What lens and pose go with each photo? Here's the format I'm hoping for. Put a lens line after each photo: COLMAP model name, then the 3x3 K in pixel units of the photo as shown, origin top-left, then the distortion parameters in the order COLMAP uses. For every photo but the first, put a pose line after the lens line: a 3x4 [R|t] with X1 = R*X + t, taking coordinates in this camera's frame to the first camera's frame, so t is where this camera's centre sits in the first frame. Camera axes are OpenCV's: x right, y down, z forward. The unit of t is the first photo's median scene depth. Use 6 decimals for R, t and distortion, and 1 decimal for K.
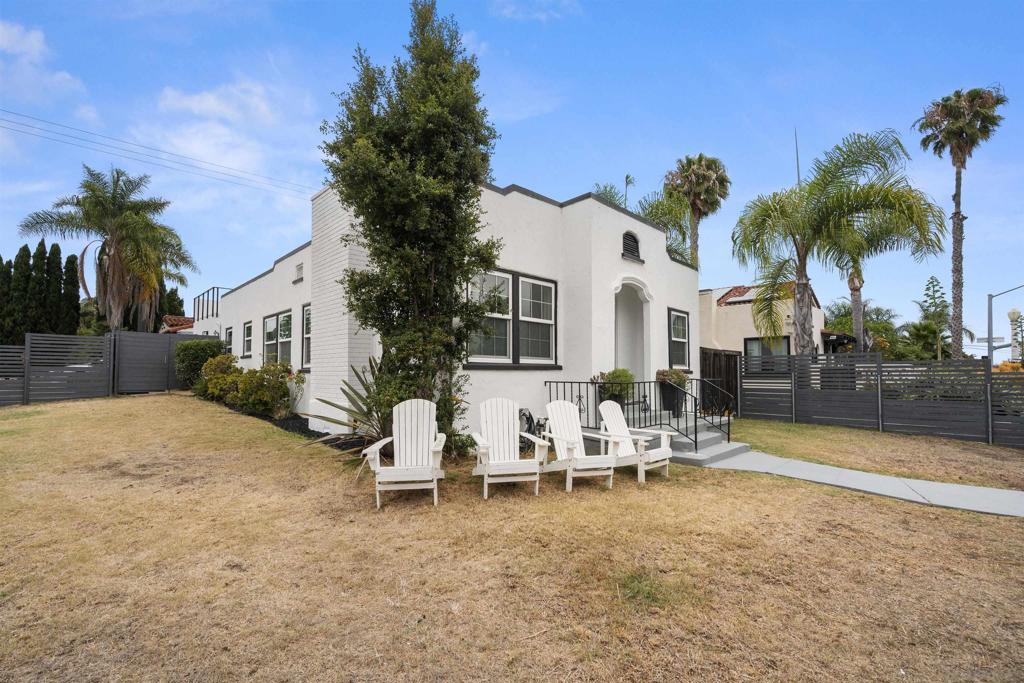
lens RADIAL K [[439.2, 0, 512.3], [0, 439.2, 353.6], [0, 0, 1]] dist [-0.000569, 0.000195]
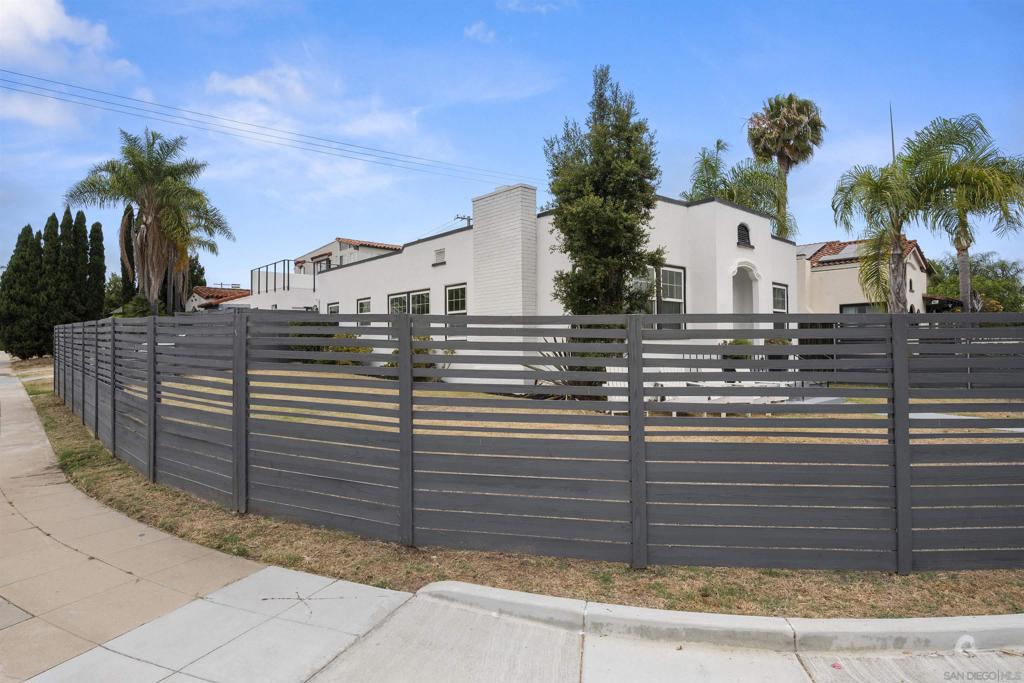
lens RADIAL K [[552.0, 0, 512.0], [0, 552.0, 341.5], [0, 0, 1]] dist [0.001641, -0.000632]
pose [[0.998758, -0.012405, -0.048257, -0.088960], [0.014212, 0.999204, 0.037276, -0.005871], [0.047756, -0.037916, 0.998139, -0.166187]]
